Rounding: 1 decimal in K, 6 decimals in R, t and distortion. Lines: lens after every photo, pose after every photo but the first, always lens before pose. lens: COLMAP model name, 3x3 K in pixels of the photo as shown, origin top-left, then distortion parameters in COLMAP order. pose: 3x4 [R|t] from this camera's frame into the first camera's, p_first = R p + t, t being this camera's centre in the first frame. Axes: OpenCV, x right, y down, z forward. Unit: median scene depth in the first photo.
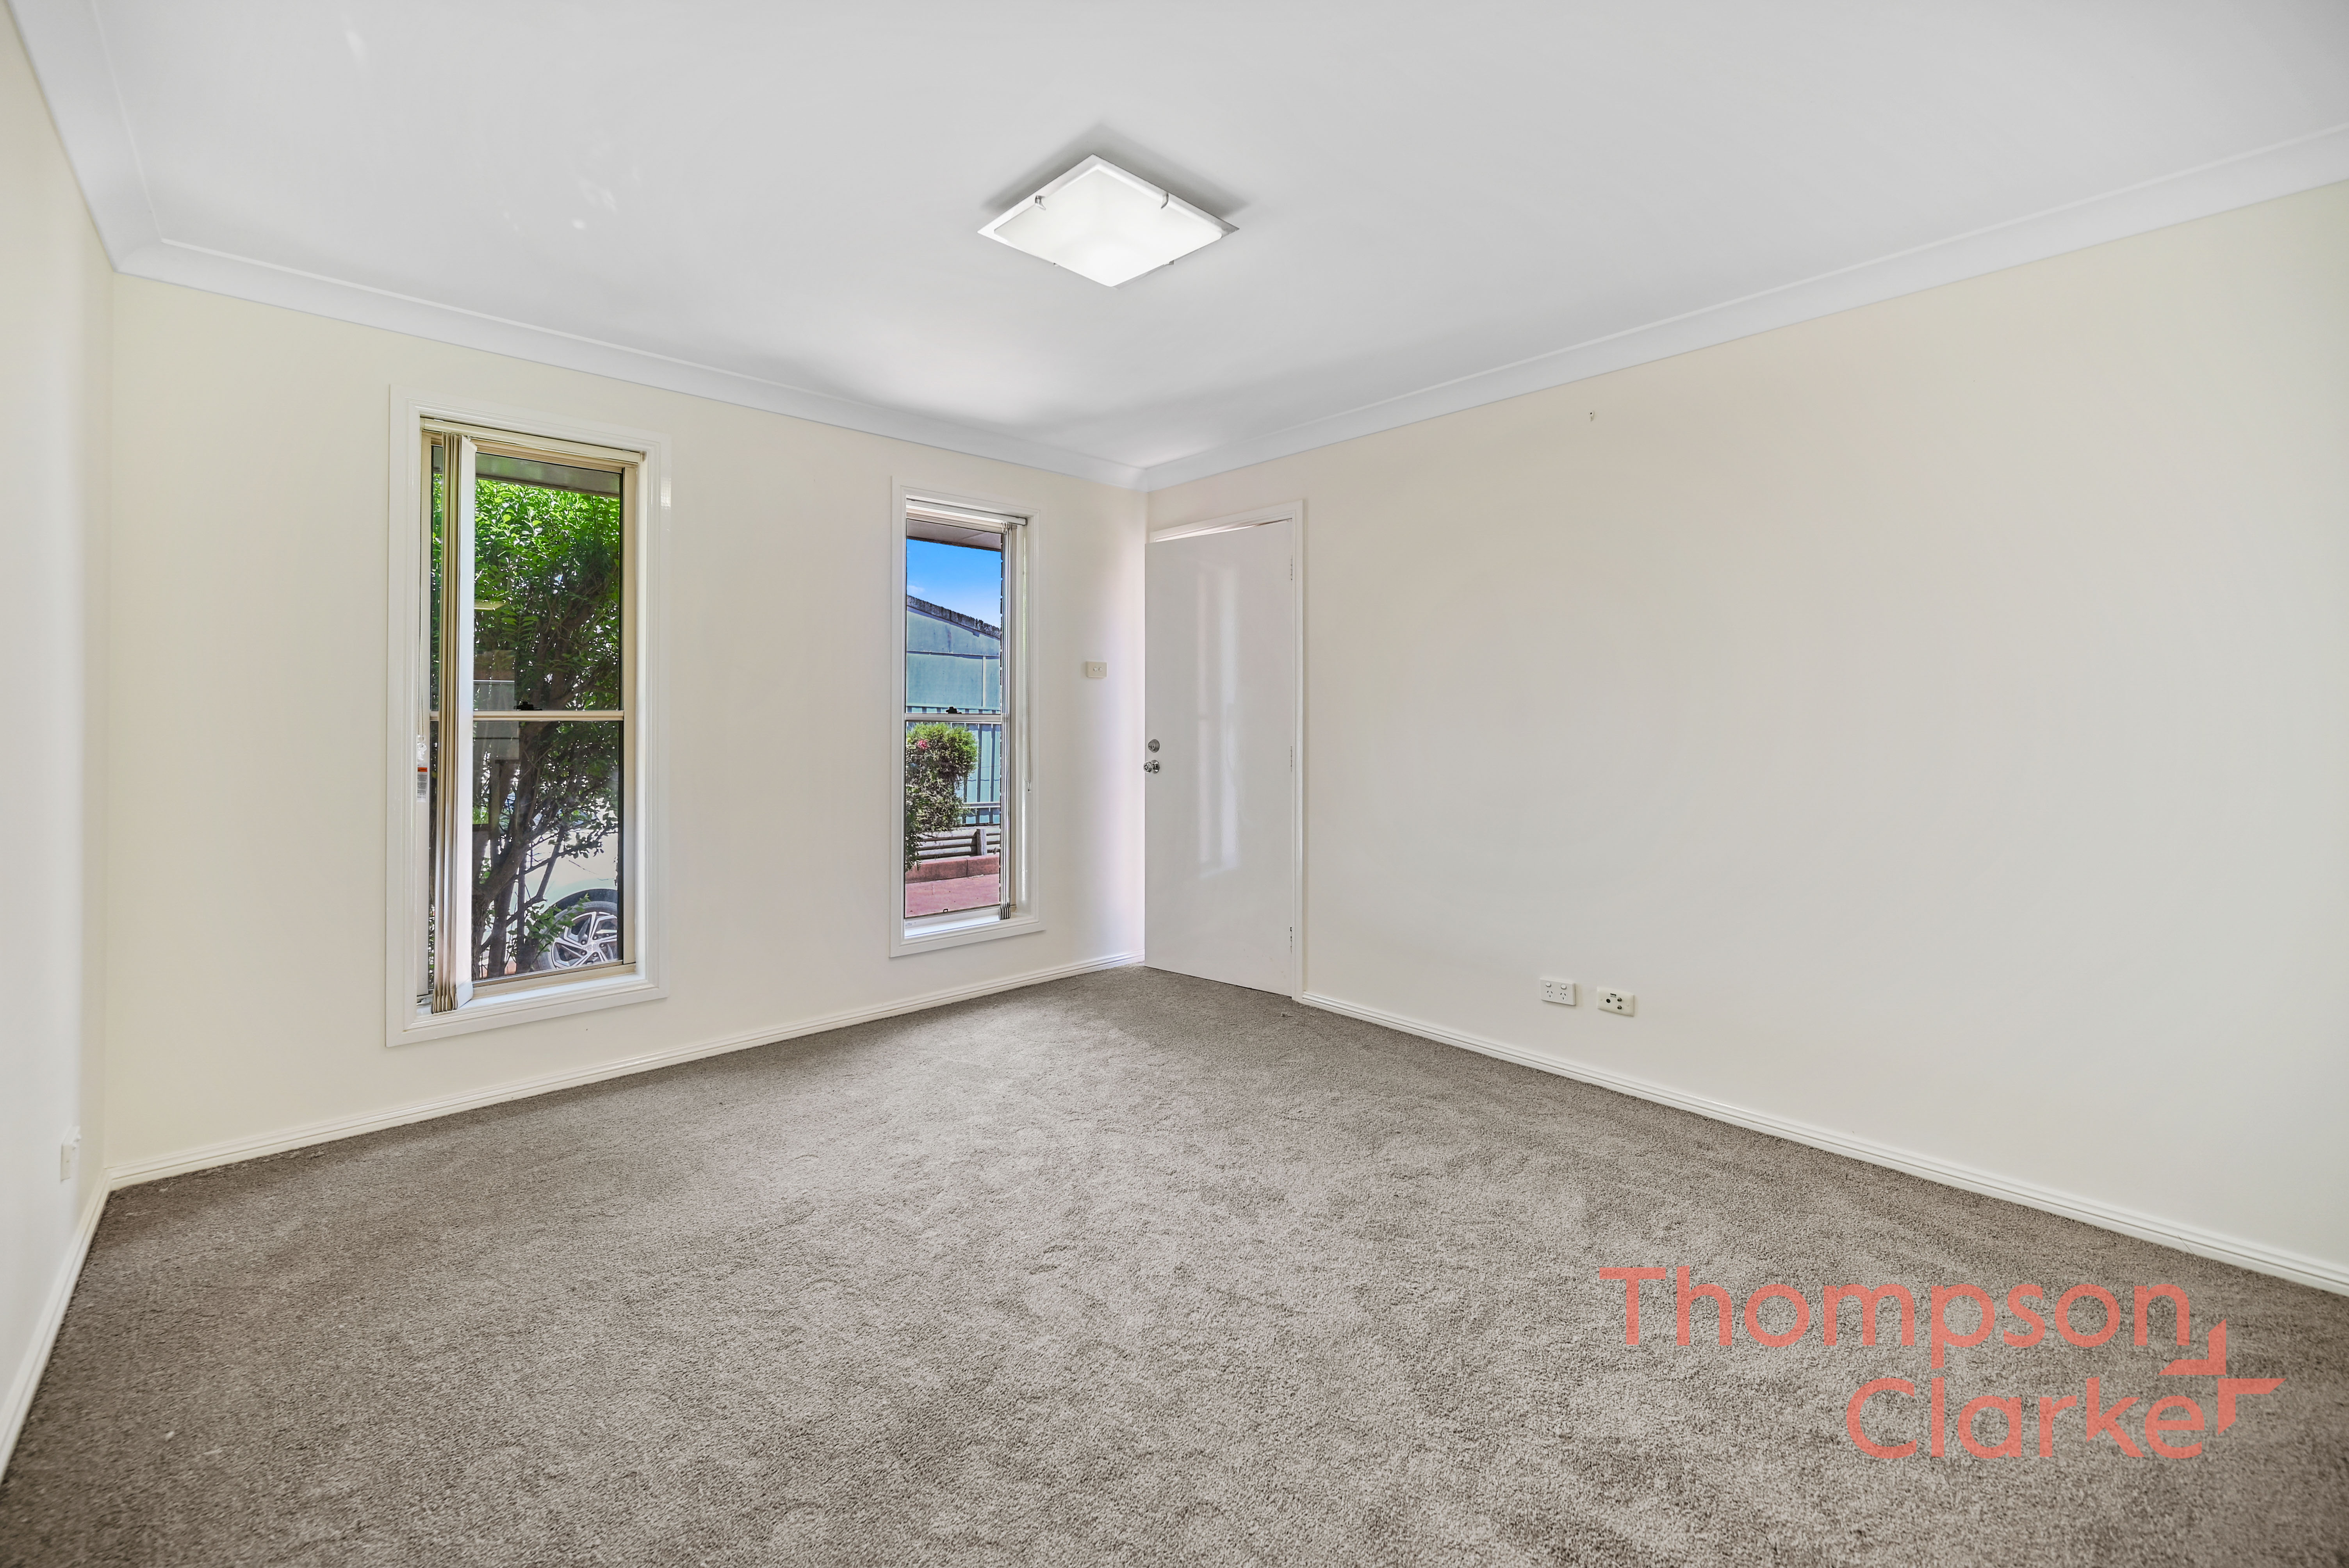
lens RADIAL K [[960.4, 0, 1172.0], [0, 960.4, 726.9], [0, 0, 1]] dist [-0.000901, -0.000099]
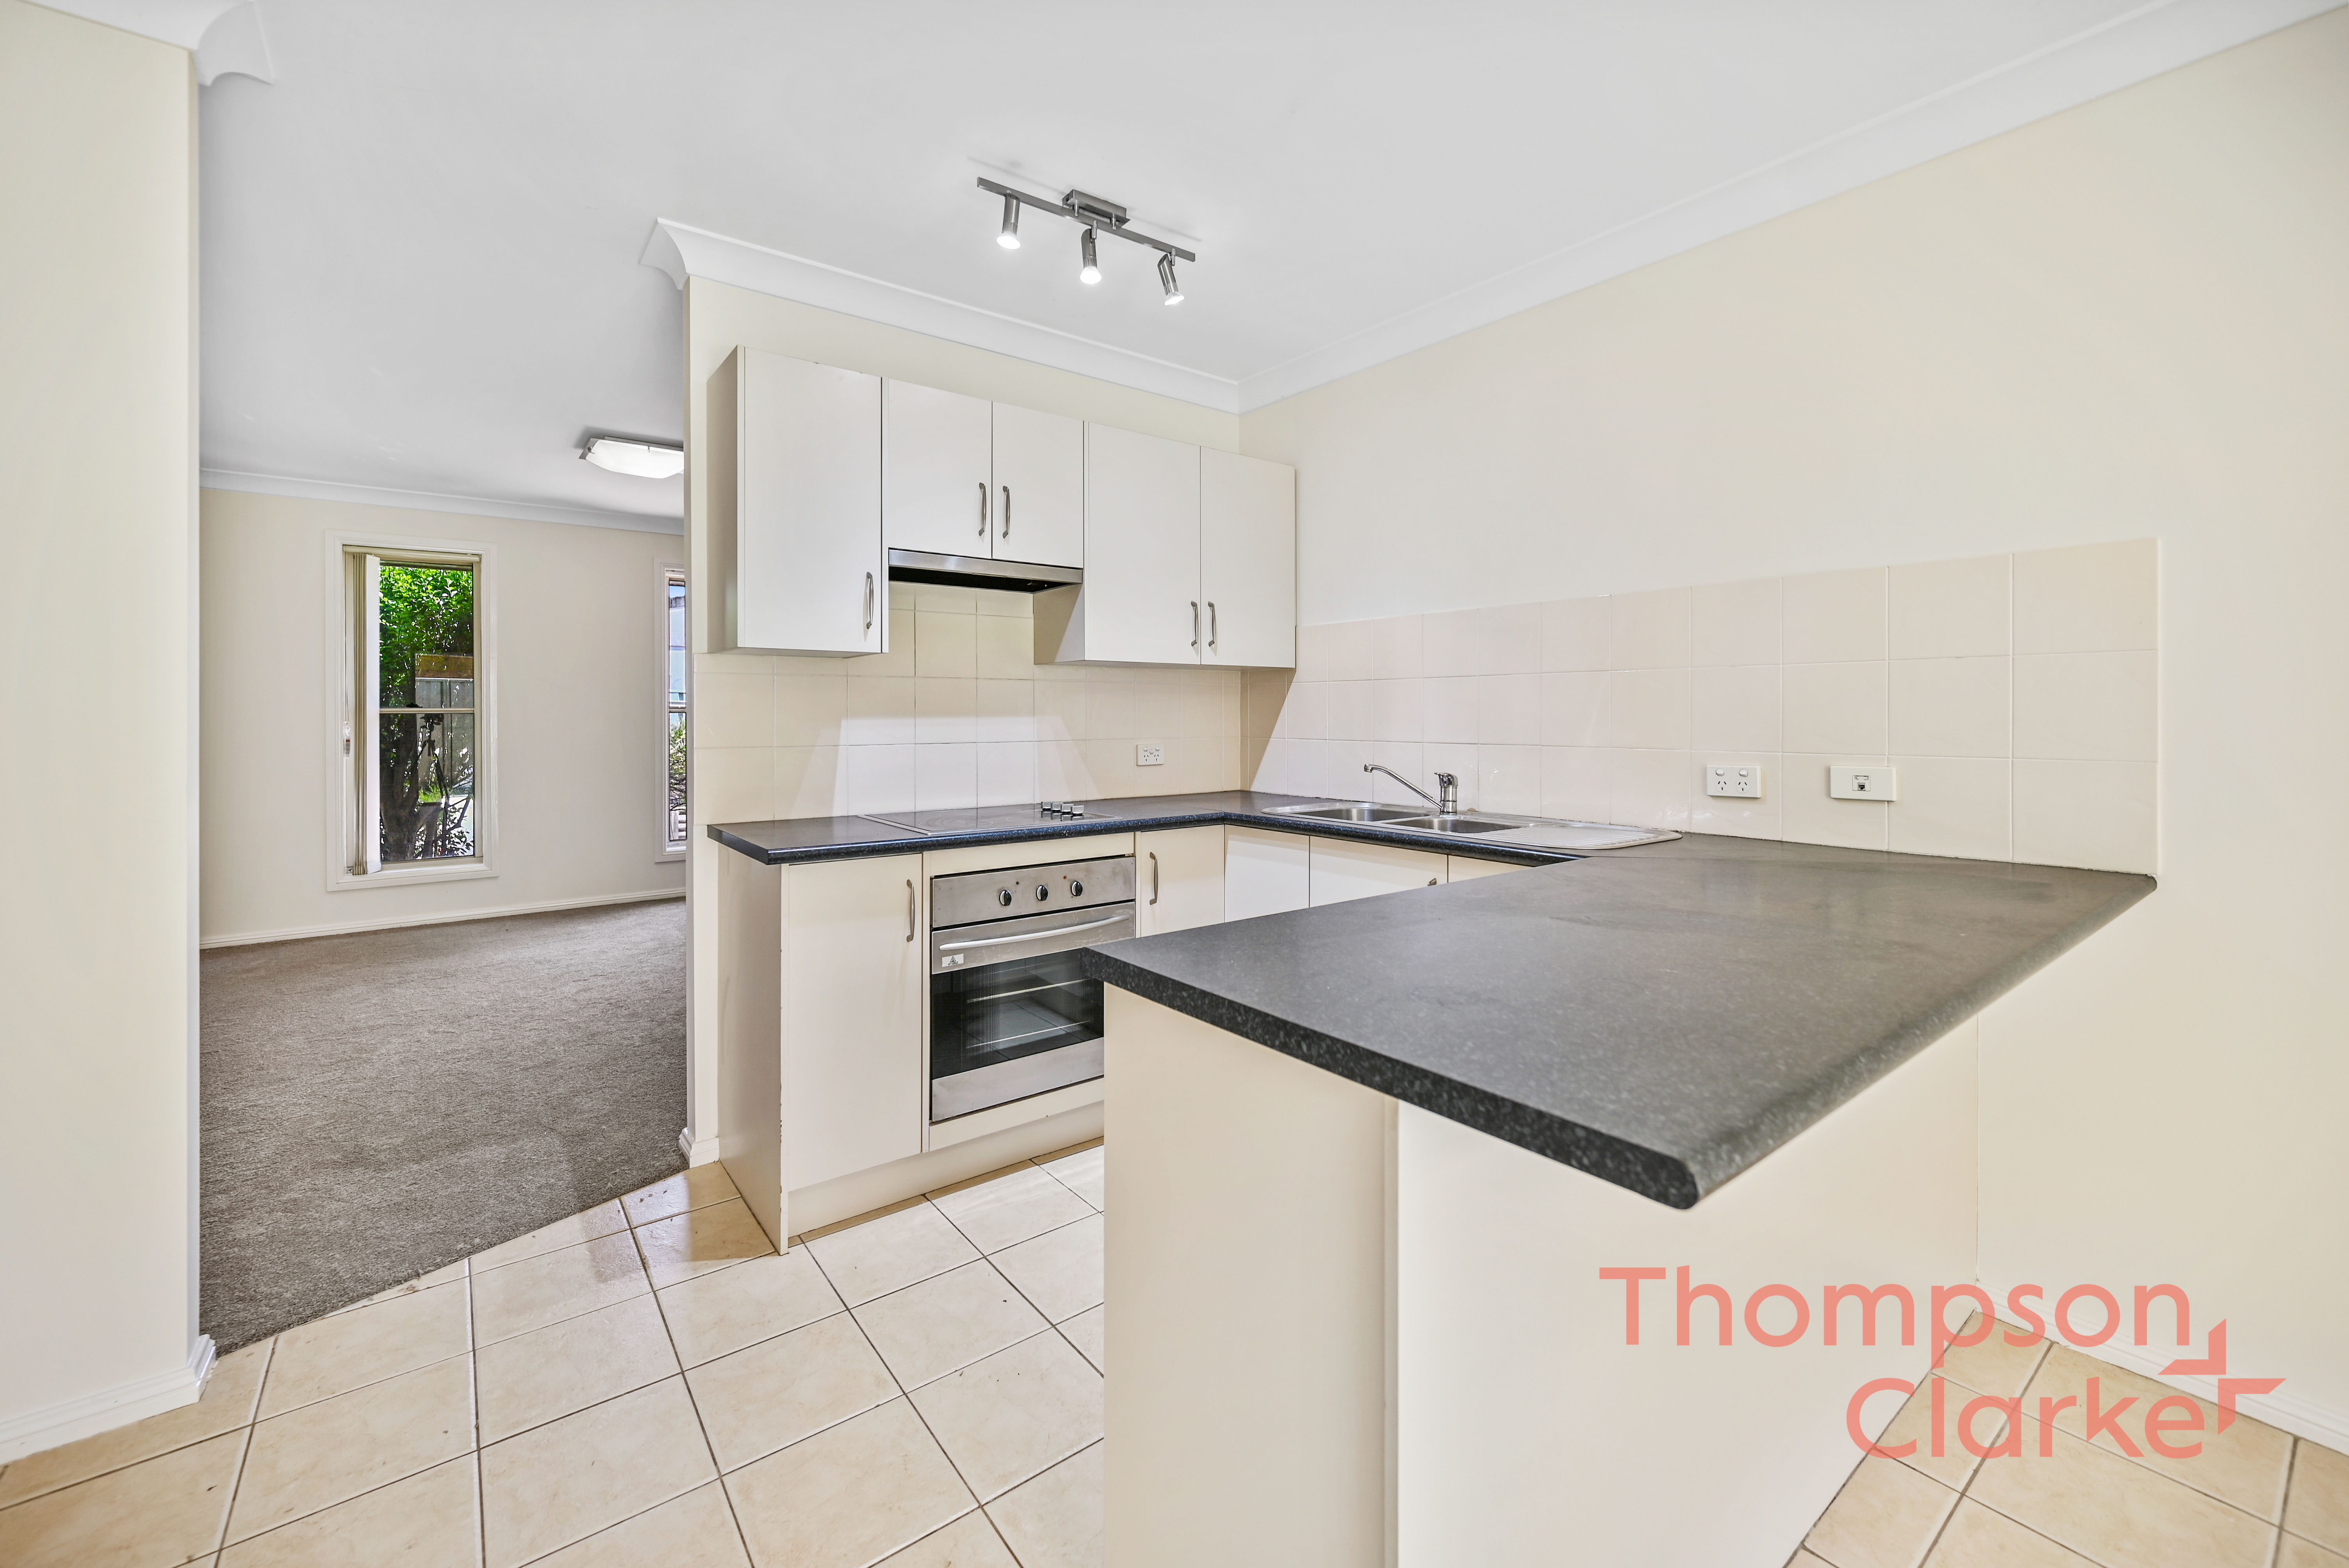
lens RADIAL K [[952.4, 0, 1180.0], [0, 952.4, 720.9], [0, 0, 1]] dist [0.000705, 0.000072]
pose [[0.996346, -0.002095, -0.085382, 0.895607], [0.002665, 0.999975, 0.006567, -0.000643], [0.085366, -0.006771, 0.996327, -0.624896]]
